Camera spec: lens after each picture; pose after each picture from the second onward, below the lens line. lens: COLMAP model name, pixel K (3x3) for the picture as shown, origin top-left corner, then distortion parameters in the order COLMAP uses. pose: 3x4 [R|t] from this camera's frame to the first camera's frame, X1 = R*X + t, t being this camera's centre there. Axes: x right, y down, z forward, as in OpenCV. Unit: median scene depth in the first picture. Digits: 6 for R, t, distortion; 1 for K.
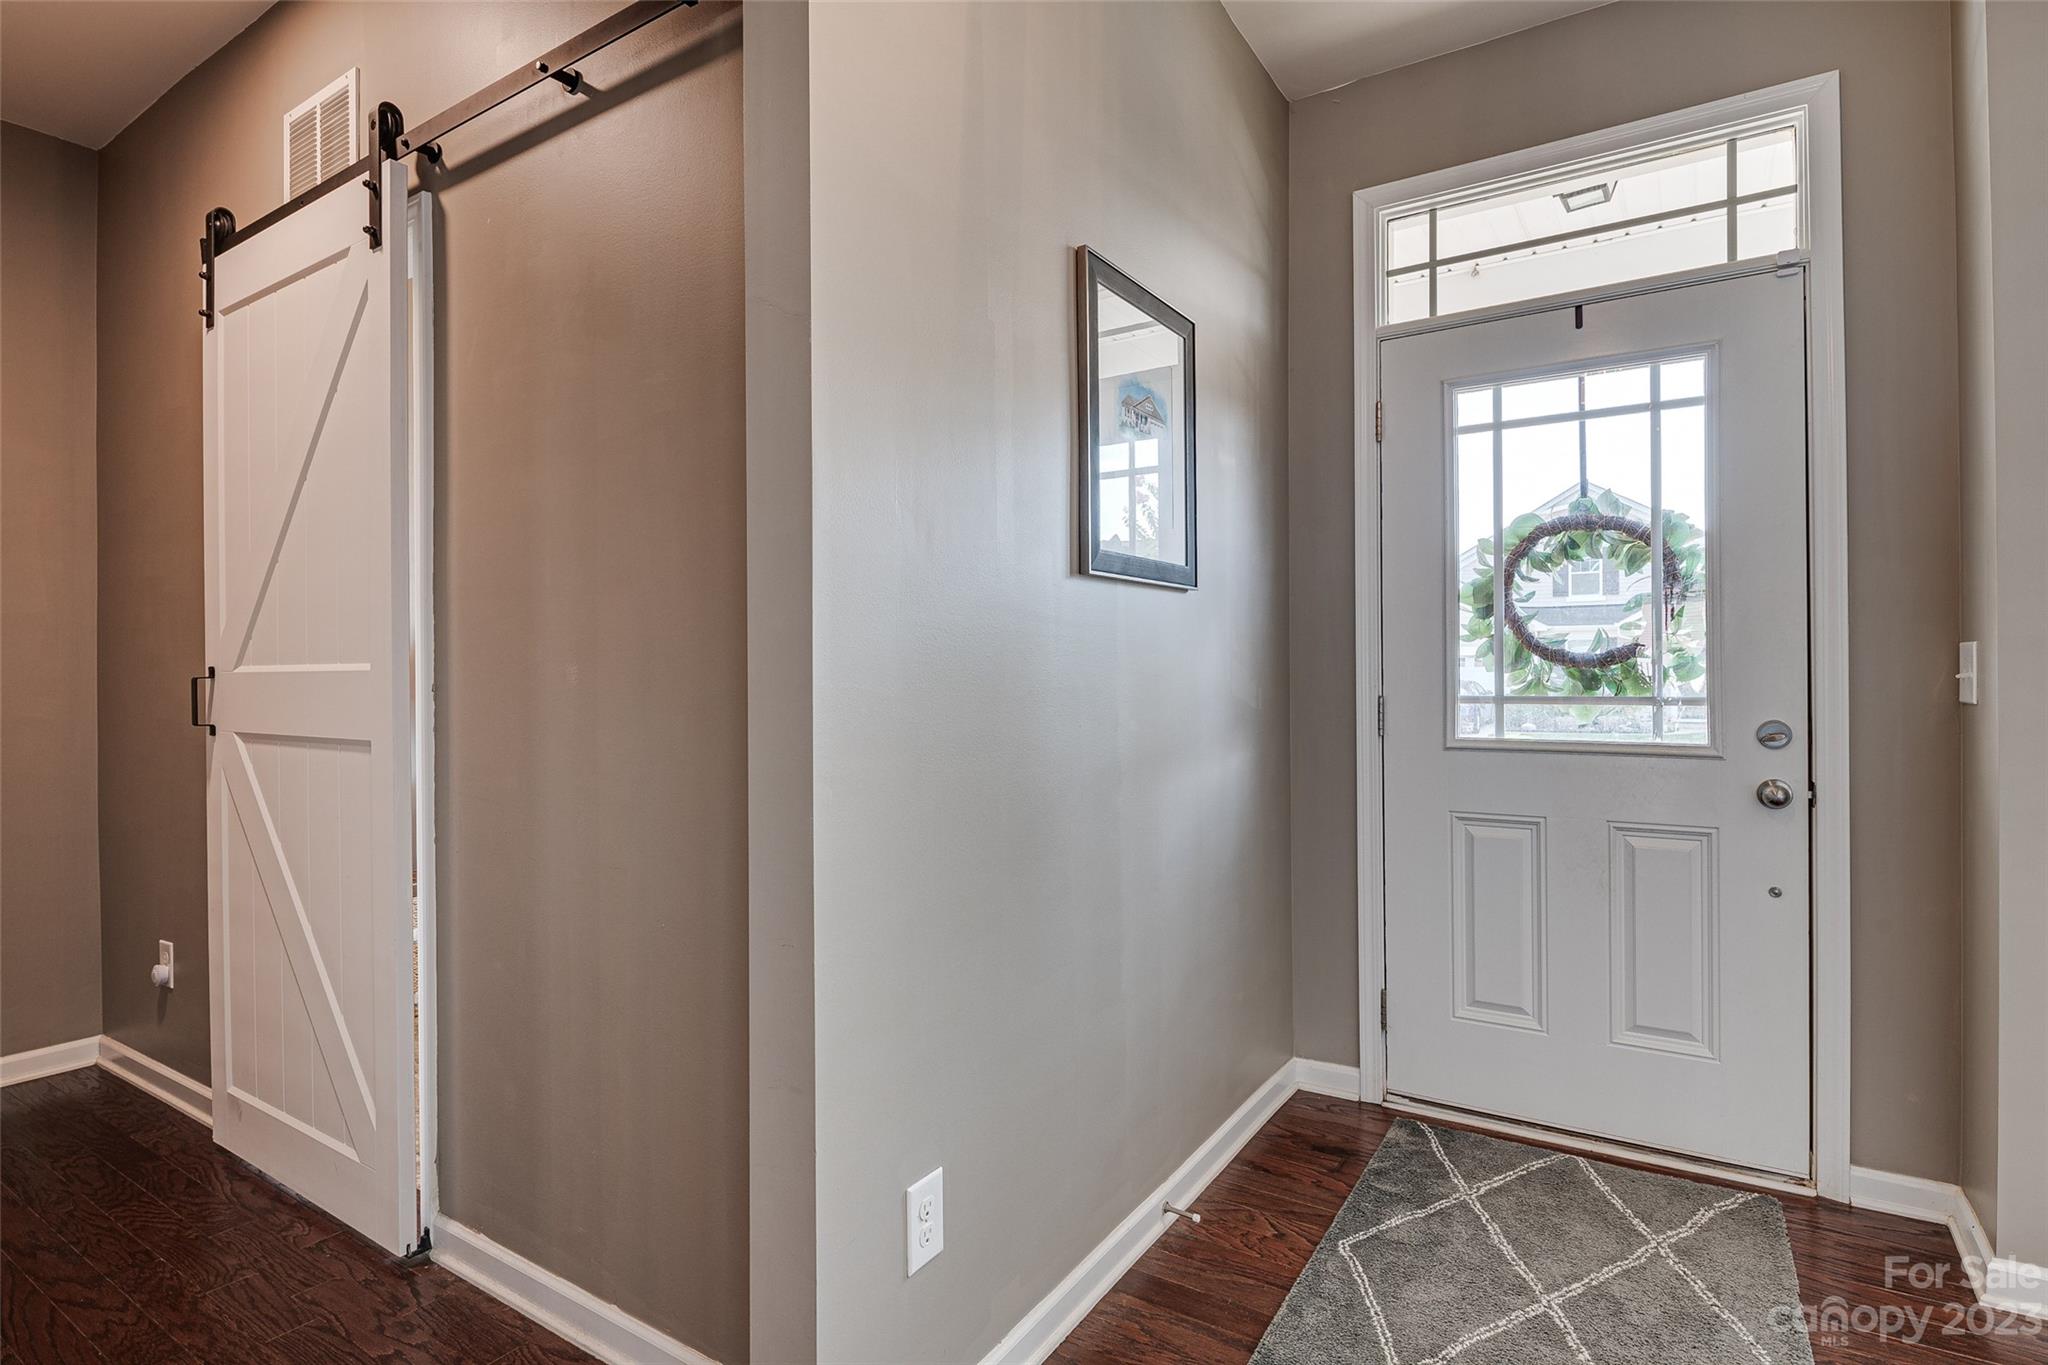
lens RADIAL K [[1036.8, 0, 1019.5], [0, 1036.8, 671.8], [0, 0, 1]] dist [0.009577, -0.011752]
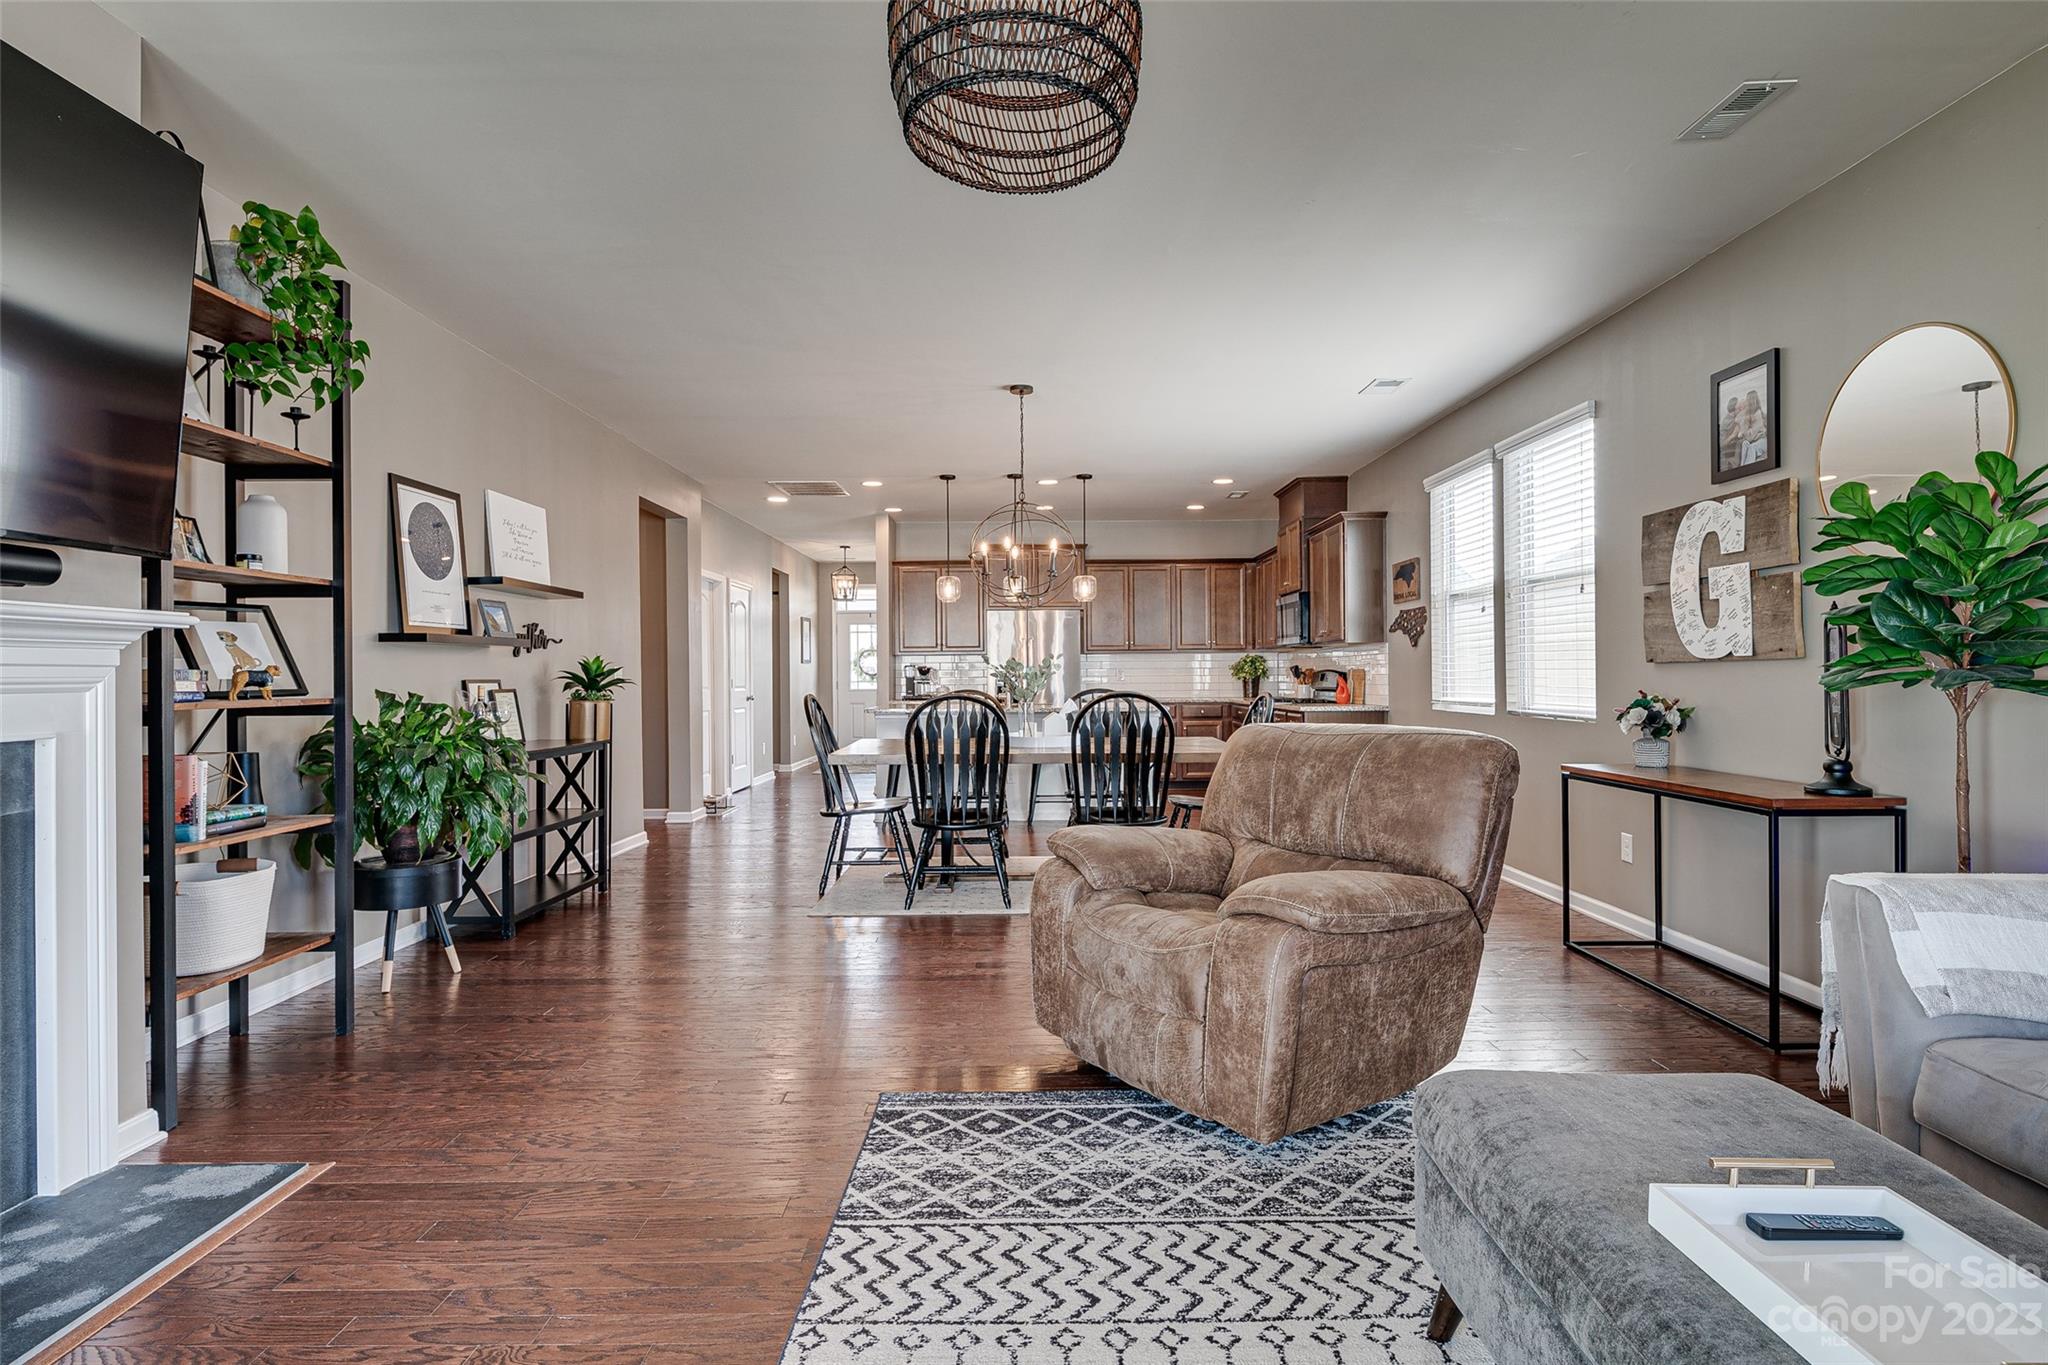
lens RADIAL K [[1036.8, 0, 1031.9], [0, 1036.8, 674.1], [0, 0, 1]] dist [0.009577, -0.011752]
pose [[0.832304, -0.001251, 0.554319, -1.840432], [0.002009, 0.999998, -0.000759, -0.006543], [-0.554316, 0.001745, 0.832304, -4.140331]]
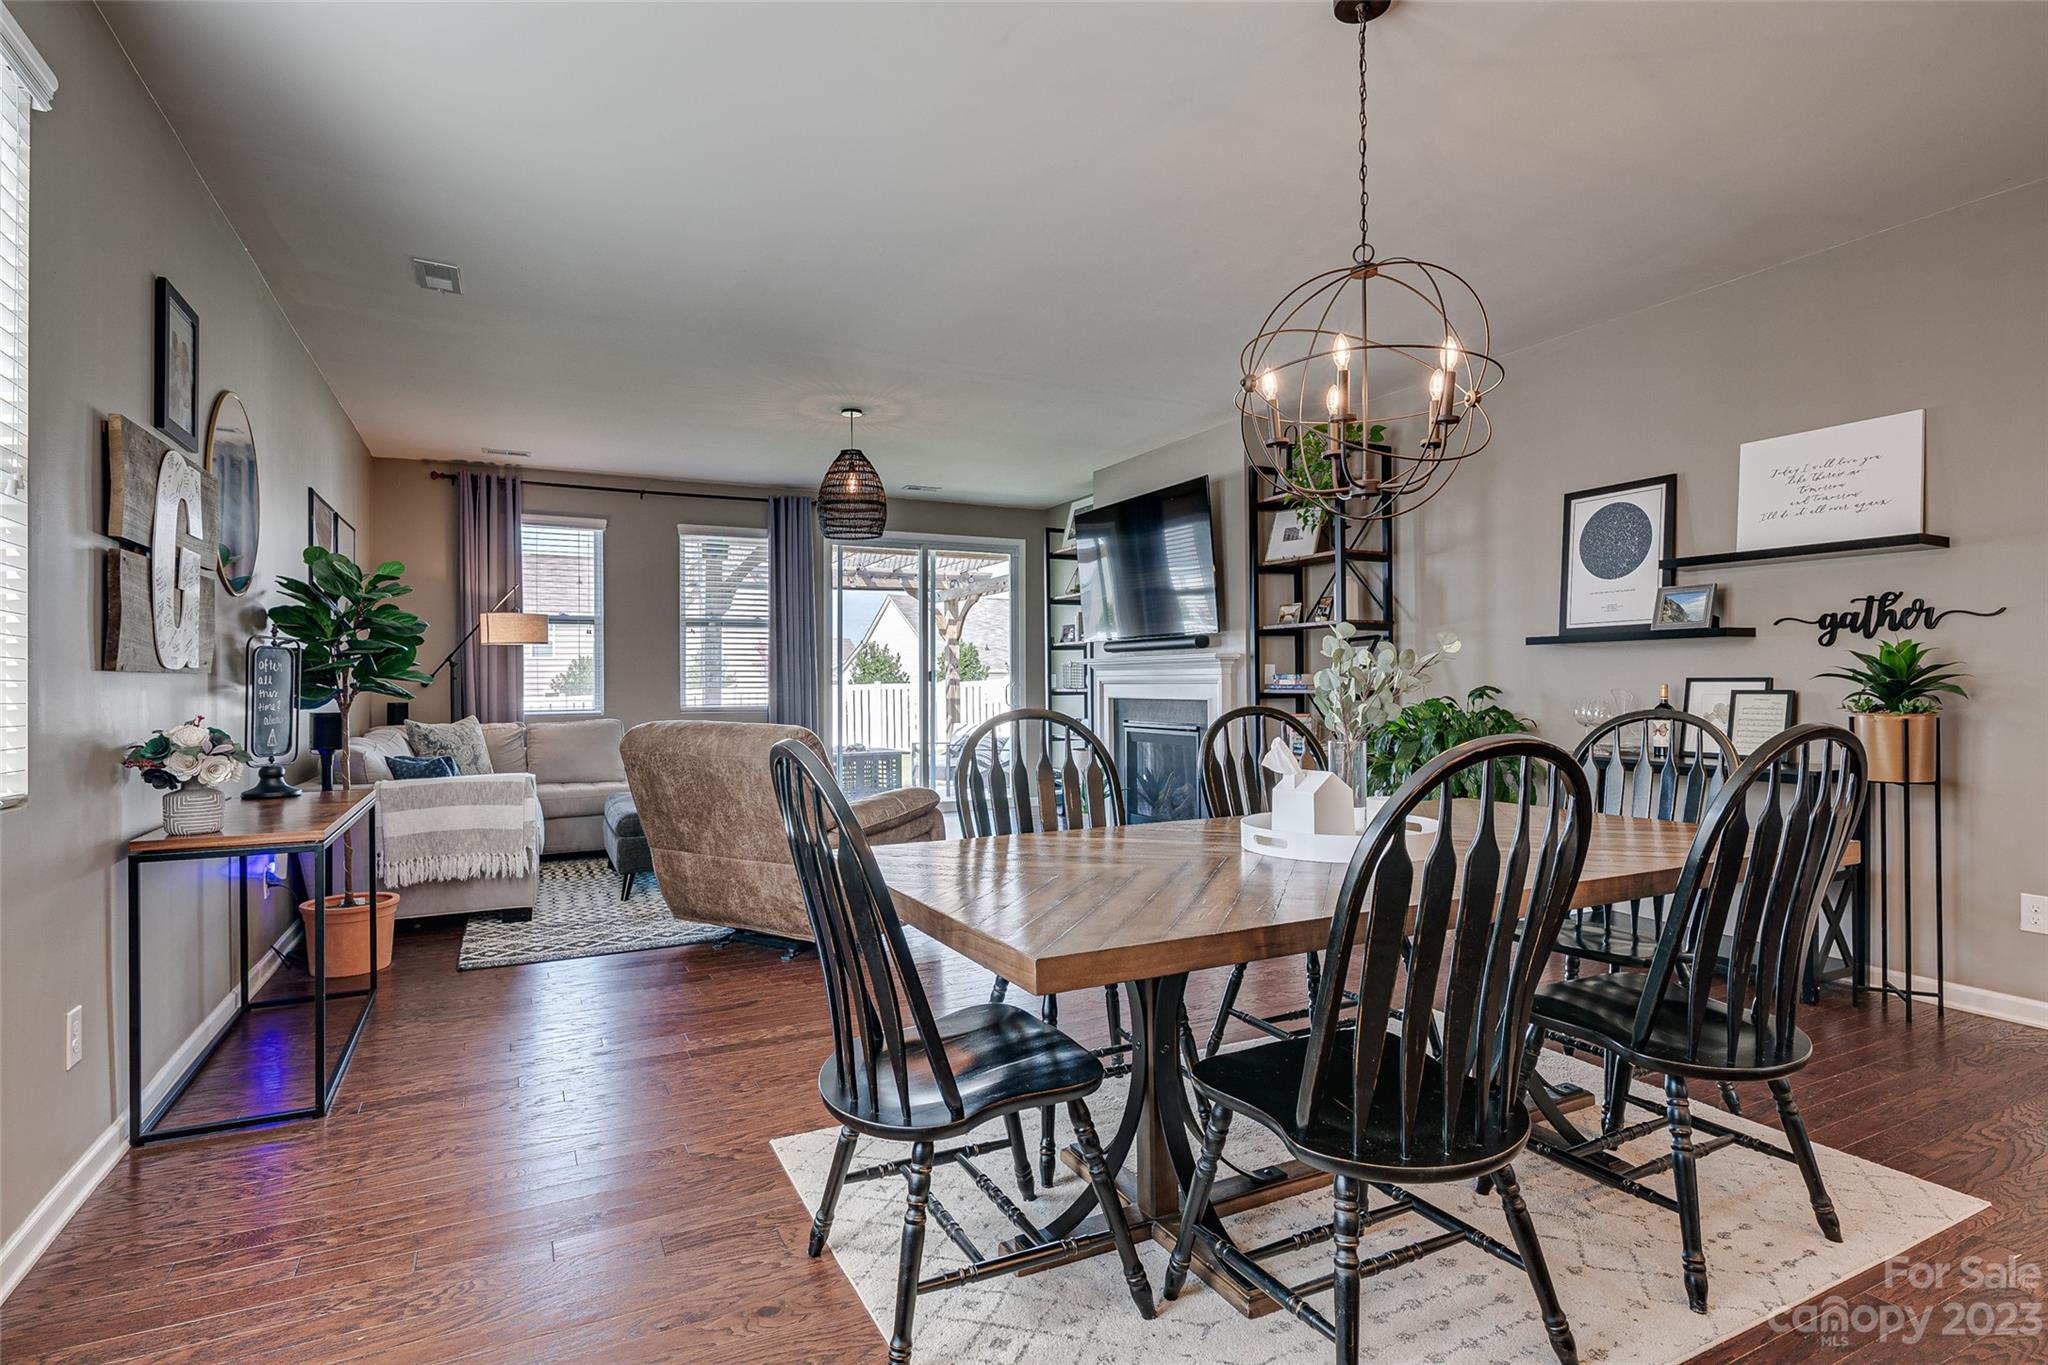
lens RADIAL K [[1036.8, 0, 1043.6], [0, 1036.8, 683.3], [0, 0, 1]] dist [0.009577, -0.011752]
pose [[-0.492766, 0.008656, -0.870119, 0.296603], [0.010762, 0.999935, 0.003853, -0.008174], [0.870095, -0.007465, -0.492827, -2.110949]]
